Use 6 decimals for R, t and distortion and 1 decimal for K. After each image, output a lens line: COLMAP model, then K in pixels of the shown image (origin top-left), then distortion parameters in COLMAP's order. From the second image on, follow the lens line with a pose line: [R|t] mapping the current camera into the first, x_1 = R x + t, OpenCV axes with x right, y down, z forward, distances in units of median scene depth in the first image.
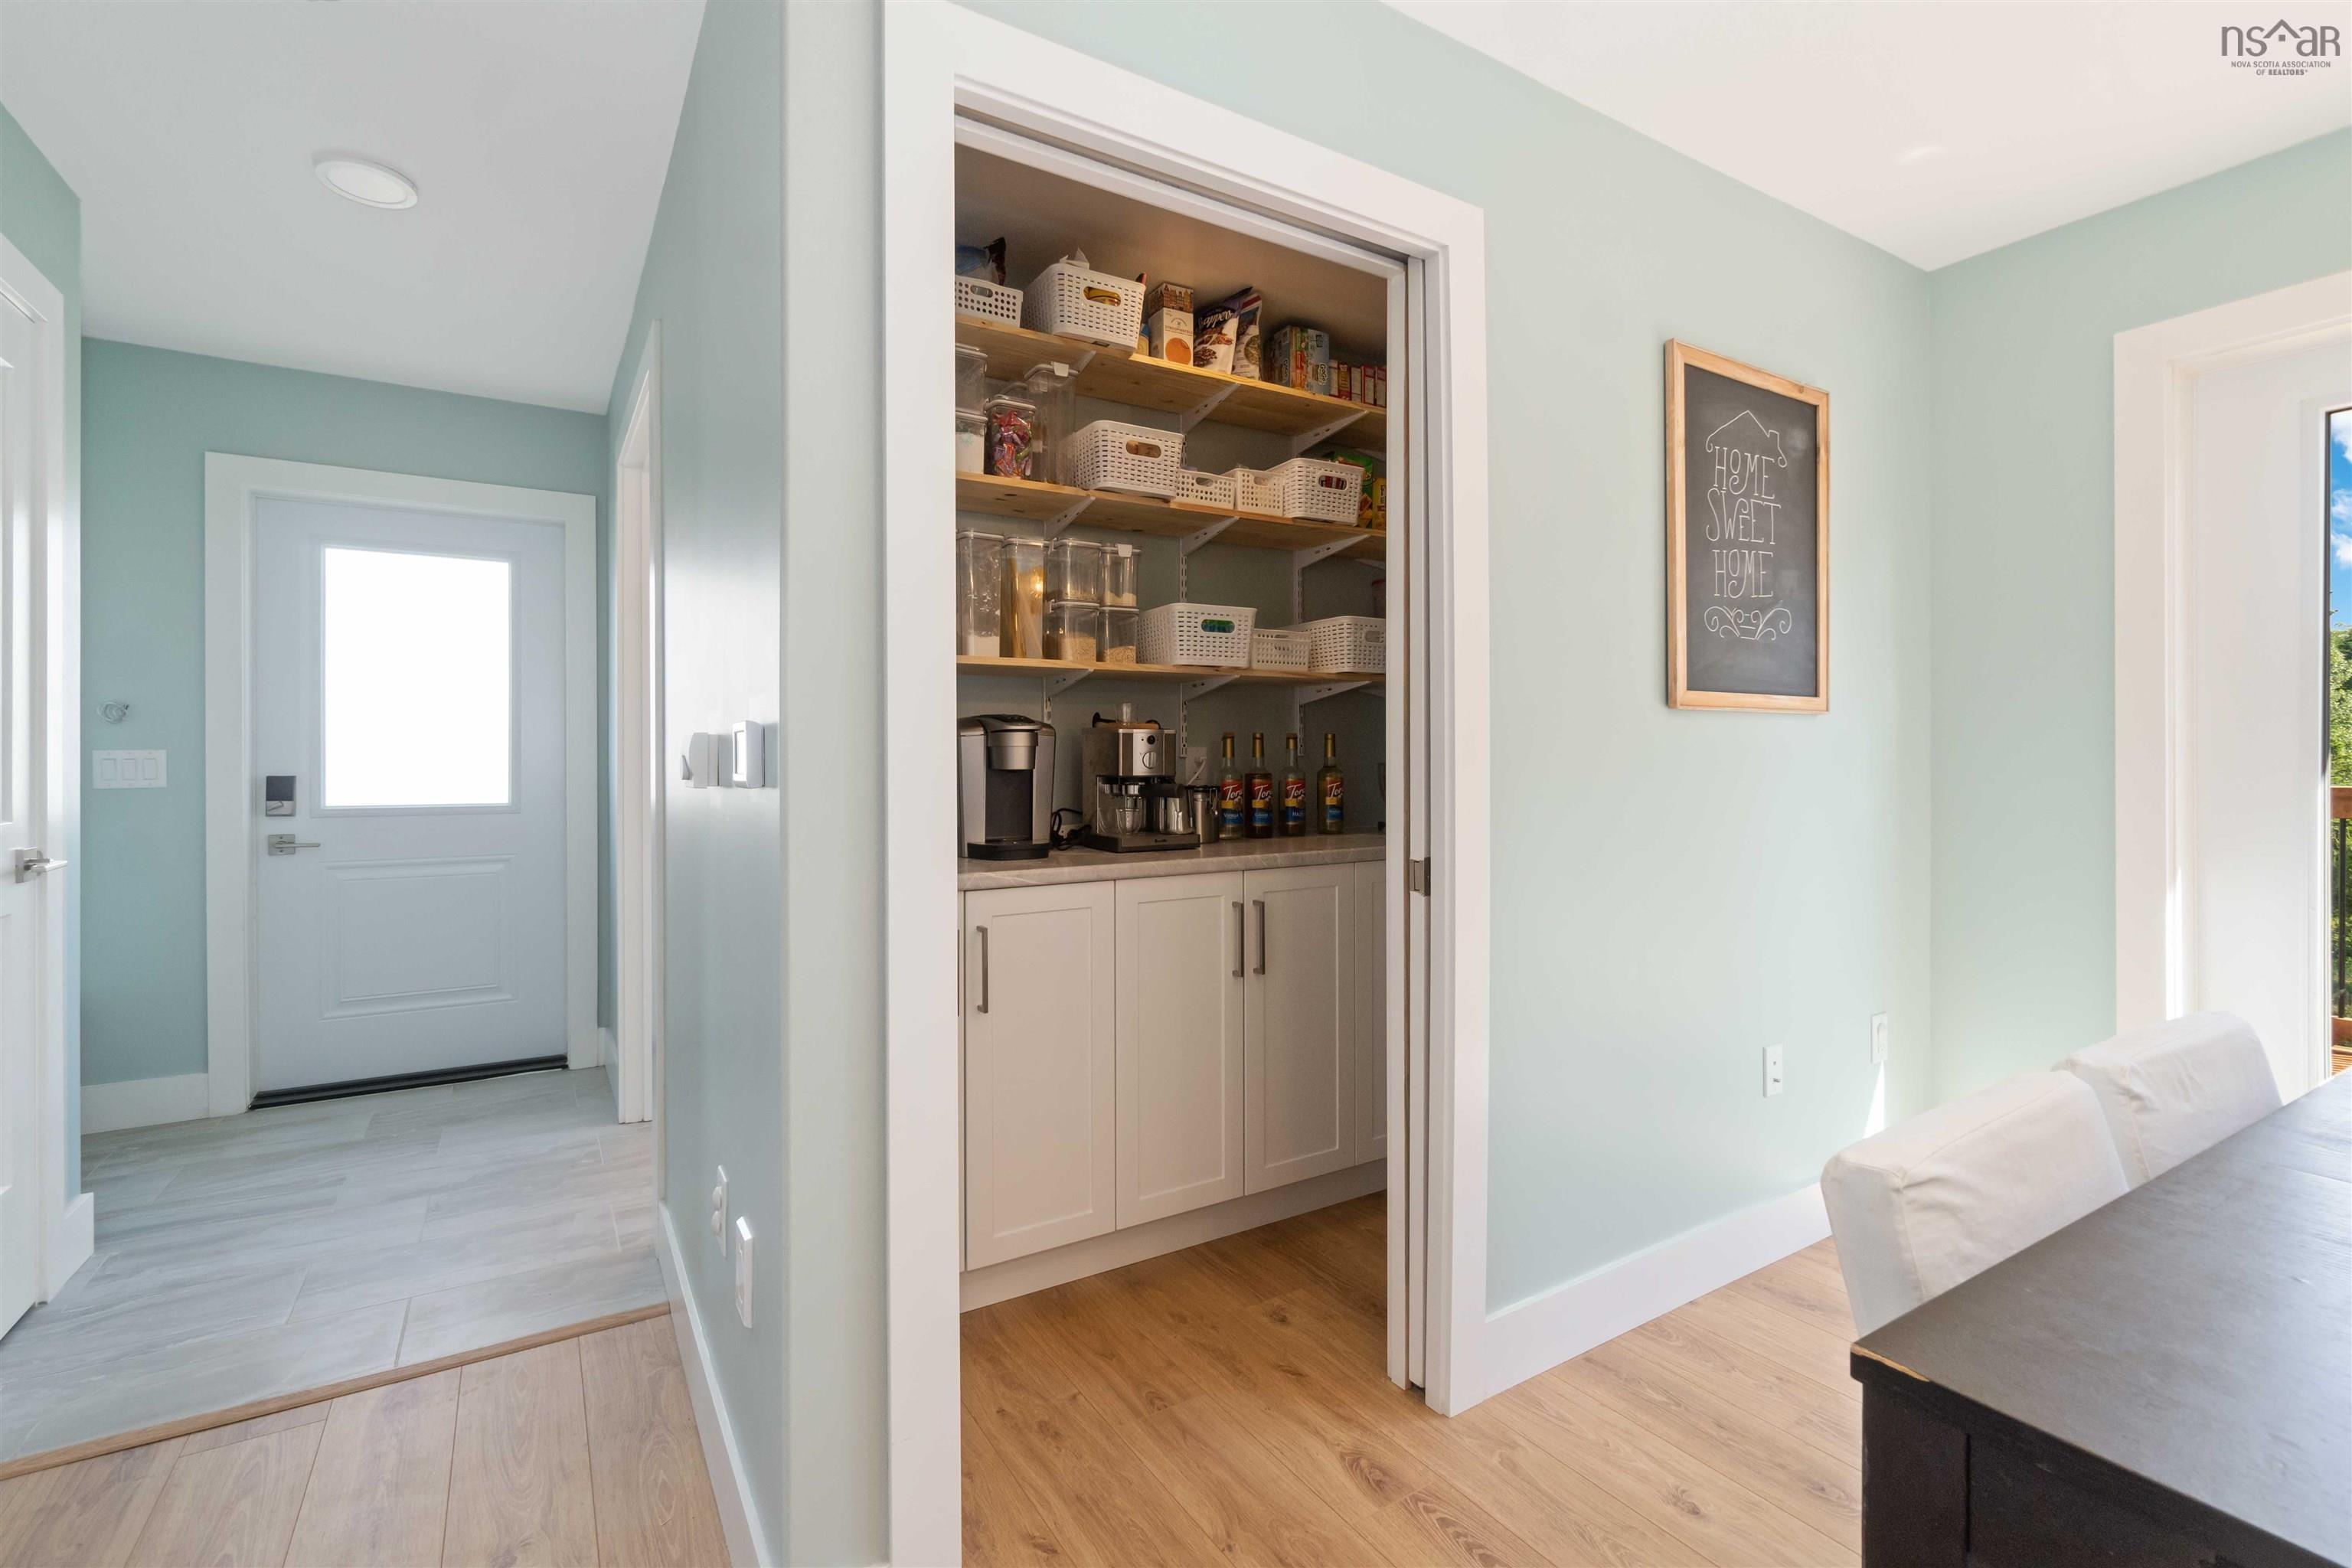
lens RADIAL K [[1050.3, 0, 1170.4], [0, 1050.3, 761.3], [0, 0, 1]] dist [-0.004535, -0.000010]
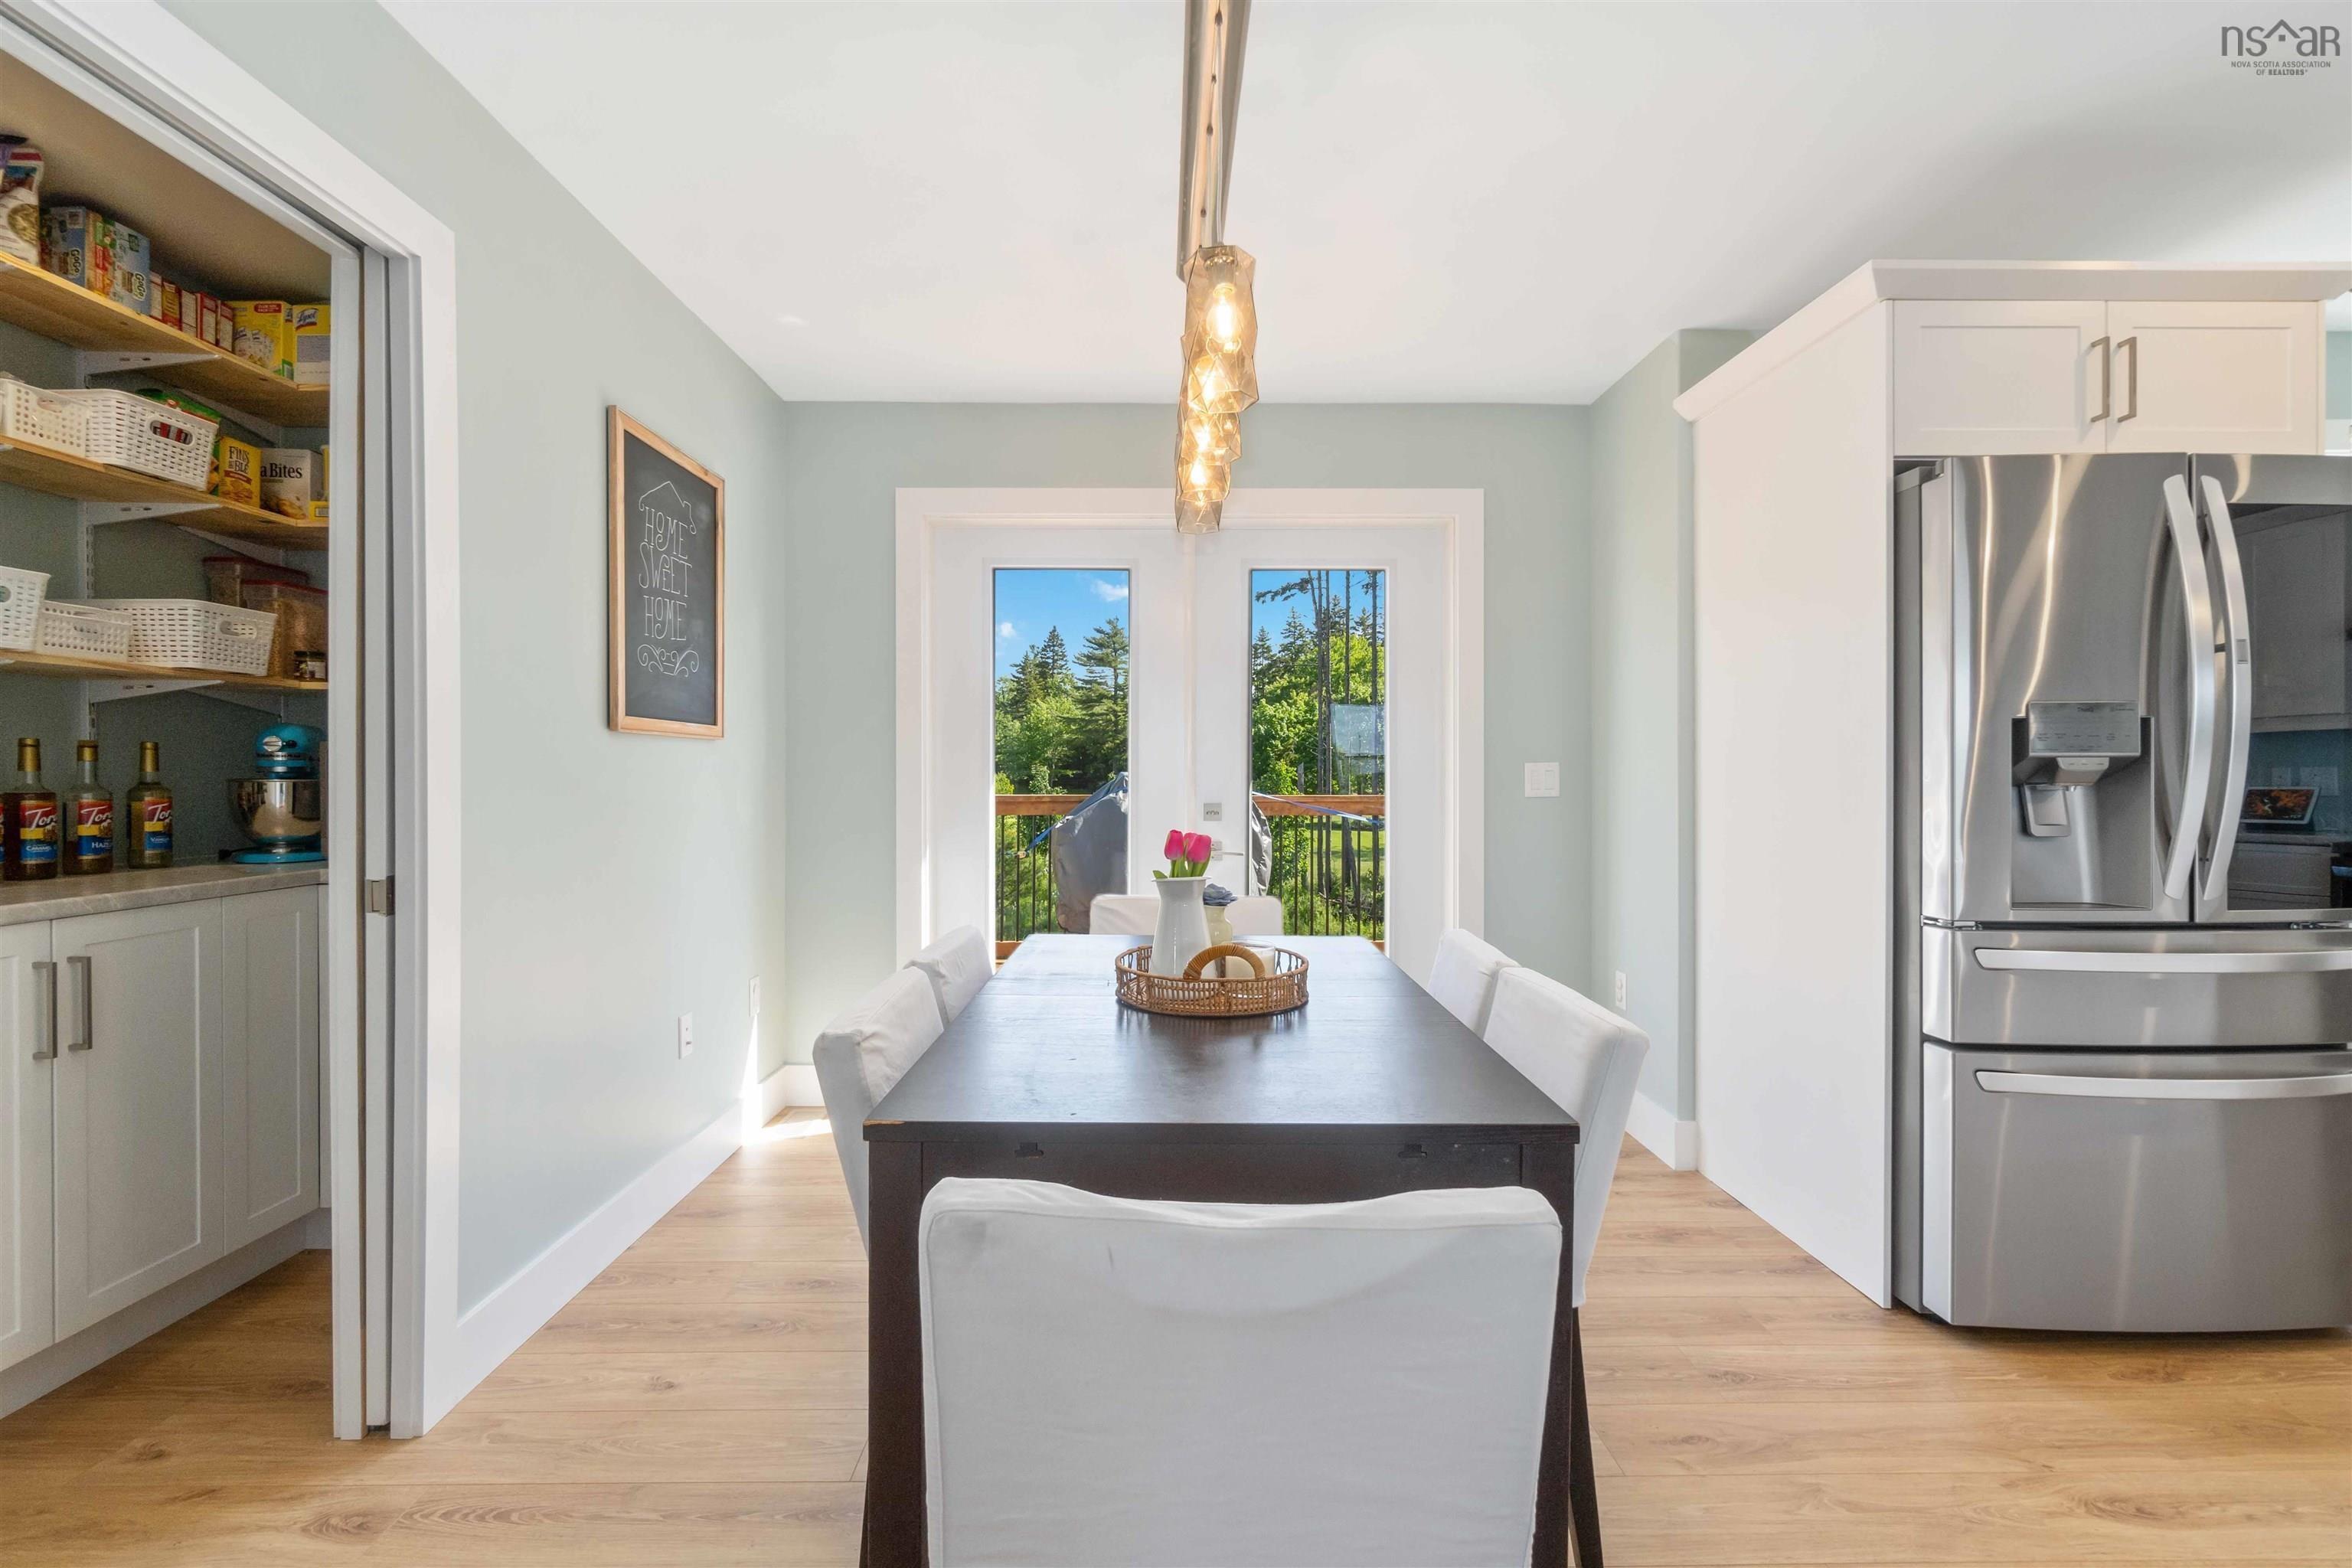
lens RADIAL K [[1055.0, 0, 1176.0], [0, 1055.0, 784.0], [0, 0, 1]] dist [-0.000193, -0.000030]
pose [[0.508587, -0.003136, 0.861005, -0.175576], [-0.001267, 0.999990, 0.004391, 0.001146], [-0.861010, -0.003324, 0.508577, -0.094461]]
